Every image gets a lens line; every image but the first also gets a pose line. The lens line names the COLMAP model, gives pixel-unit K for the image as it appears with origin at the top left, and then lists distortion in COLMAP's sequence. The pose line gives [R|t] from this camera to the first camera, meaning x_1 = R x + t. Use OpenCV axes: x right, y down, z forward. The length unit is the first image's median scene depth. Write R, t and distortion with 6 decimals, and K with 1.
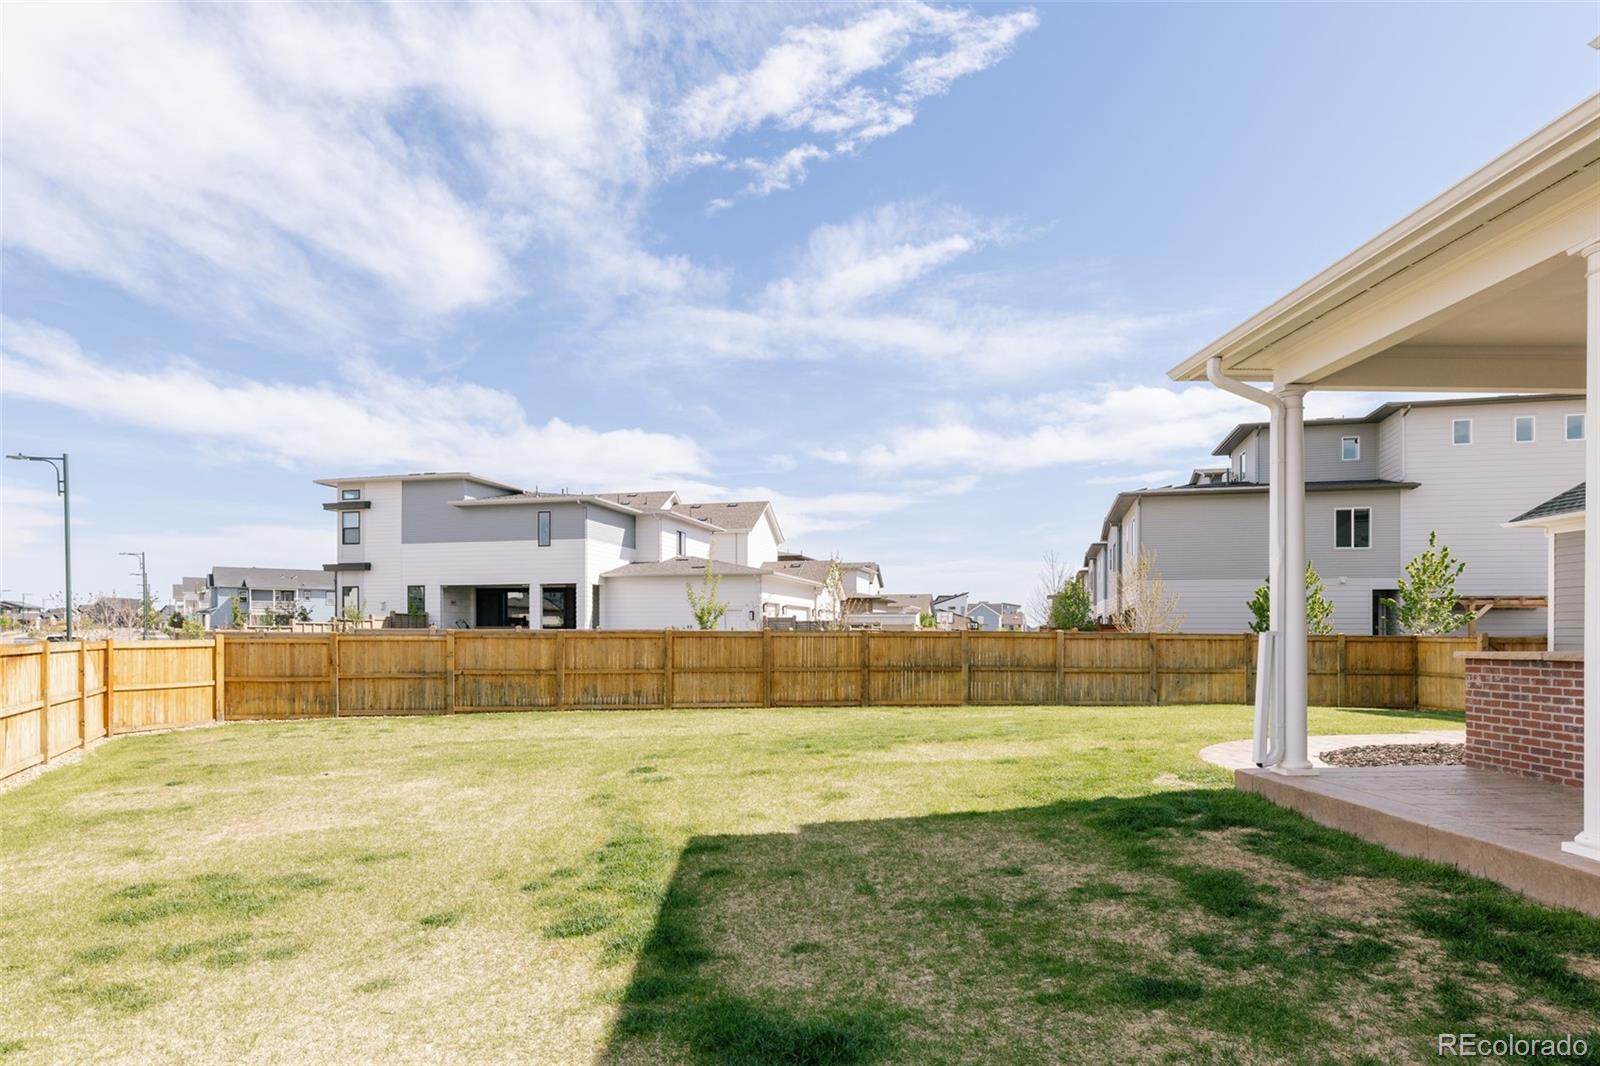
lens RADIAL K [[1208.4, 0, 799.9], [0, 1208.4, 628.4], [0, 0, 1]] dist [0.004021, 0.004826]
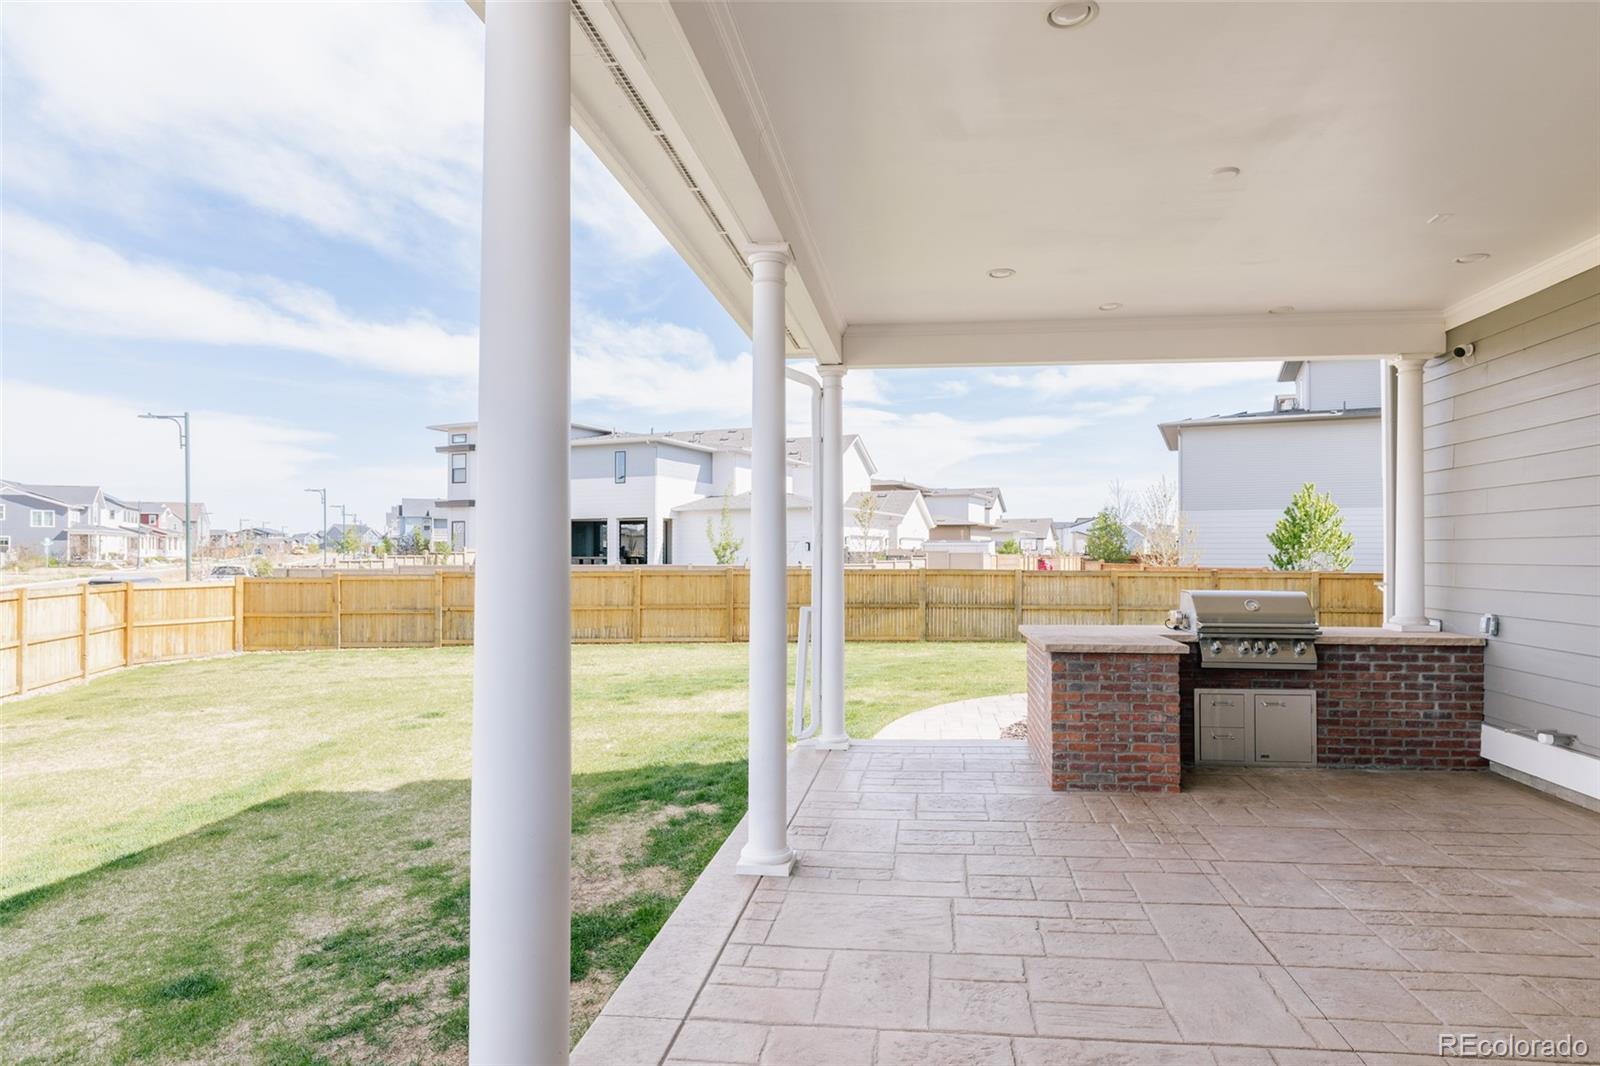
lens RADIAL K [[1148.6, 0, 800.0], [0, 1148.6, 533.0], [0, 0, 1]] dist [-0.000316, 0.004325]
pose [[0.987962, -0.006046, -0.154577, 0.183605], [0.004153, 0.999912, -0.012567, -0.016727], [0.154639, 0.011774, 0.987901, 0.012646]]
